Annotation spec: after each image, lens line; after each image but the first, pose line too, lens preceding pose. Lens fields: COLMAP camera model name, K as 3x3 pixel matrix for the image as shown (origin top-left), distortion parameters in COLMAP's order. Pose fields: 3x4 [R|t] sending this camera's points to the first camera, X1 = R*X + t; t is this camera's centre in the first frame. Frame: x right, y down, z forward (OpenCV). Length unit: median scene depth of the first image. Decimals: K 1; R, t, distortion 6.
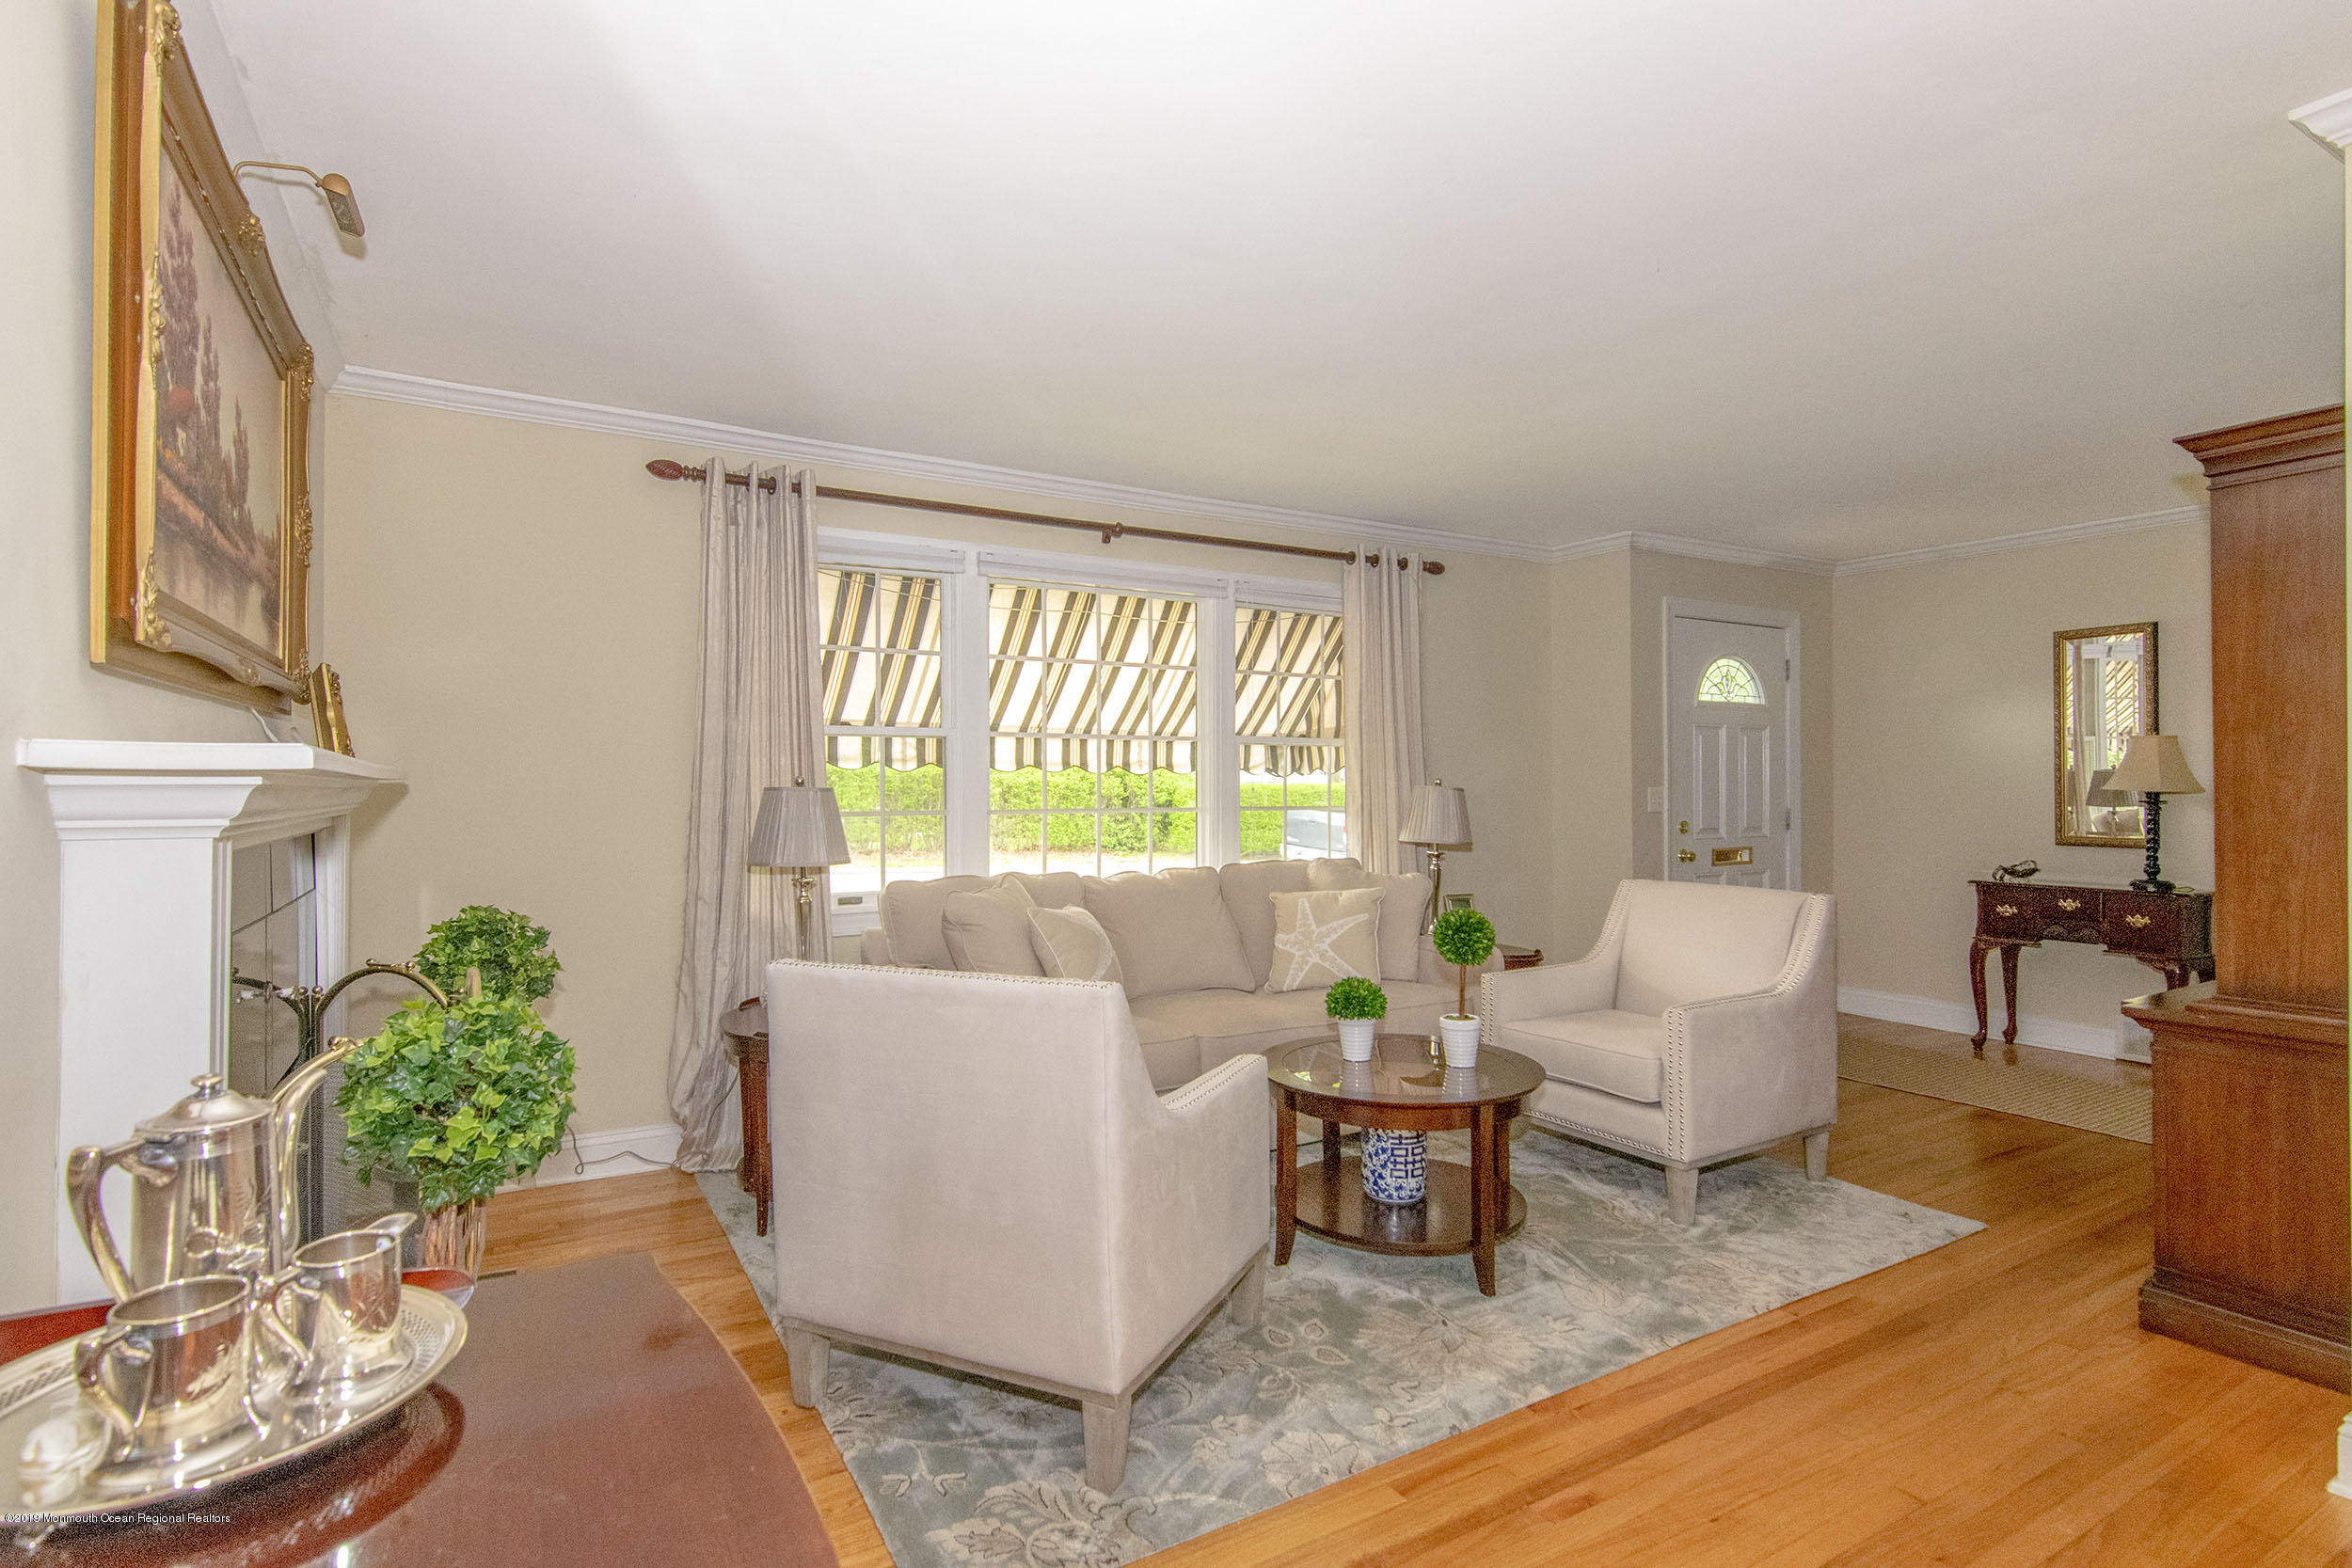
lens RADIAL K [[1169.0, 0, 1176.0], [0, 1169.0, 784.0], [0, 0, 1]] dist [0.000565, -0.000218]
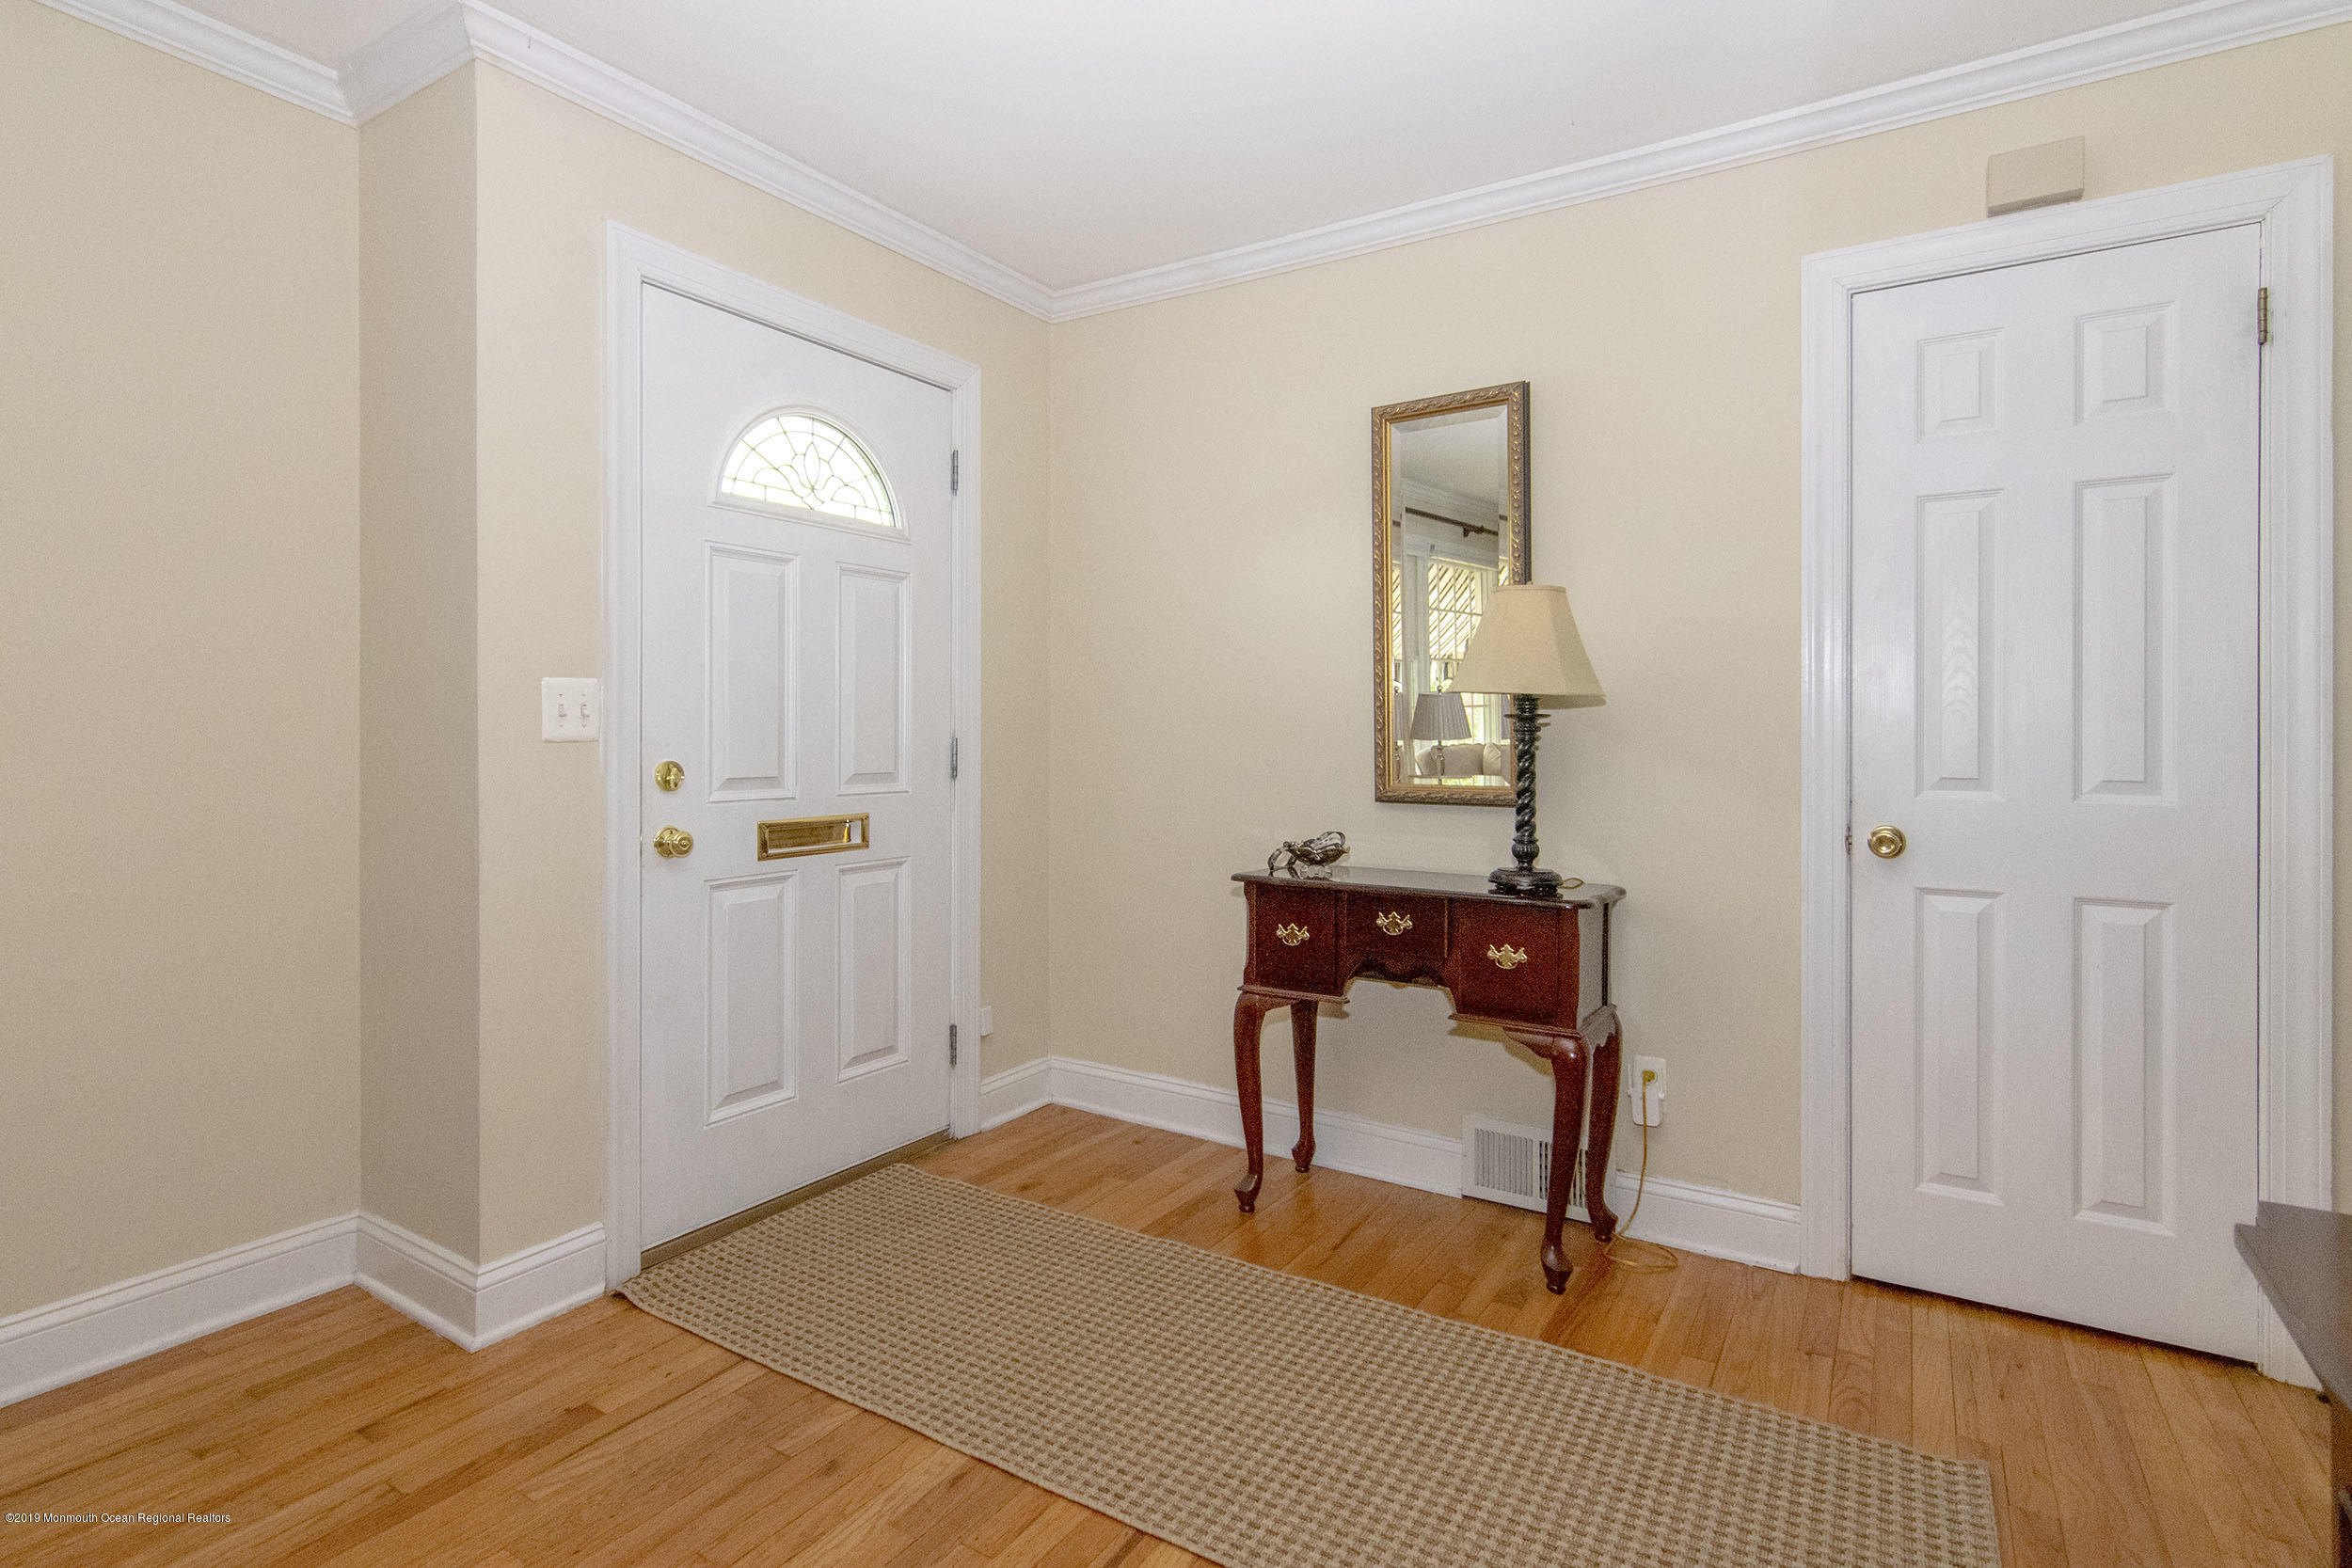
lens RADIAL K [[1174.2, 0, 1153.5], [0, 1174.2, 699.2], [0, 0, 1]] dist [-0.000279, 0.000061]
pose [[0.898546, 0.017443, 0.438534, 0.424021], [-0.005335, 0.999570, -0.028826, 0.021265], [-0.438848, 0.023562, 0.898252, 0.558171]]
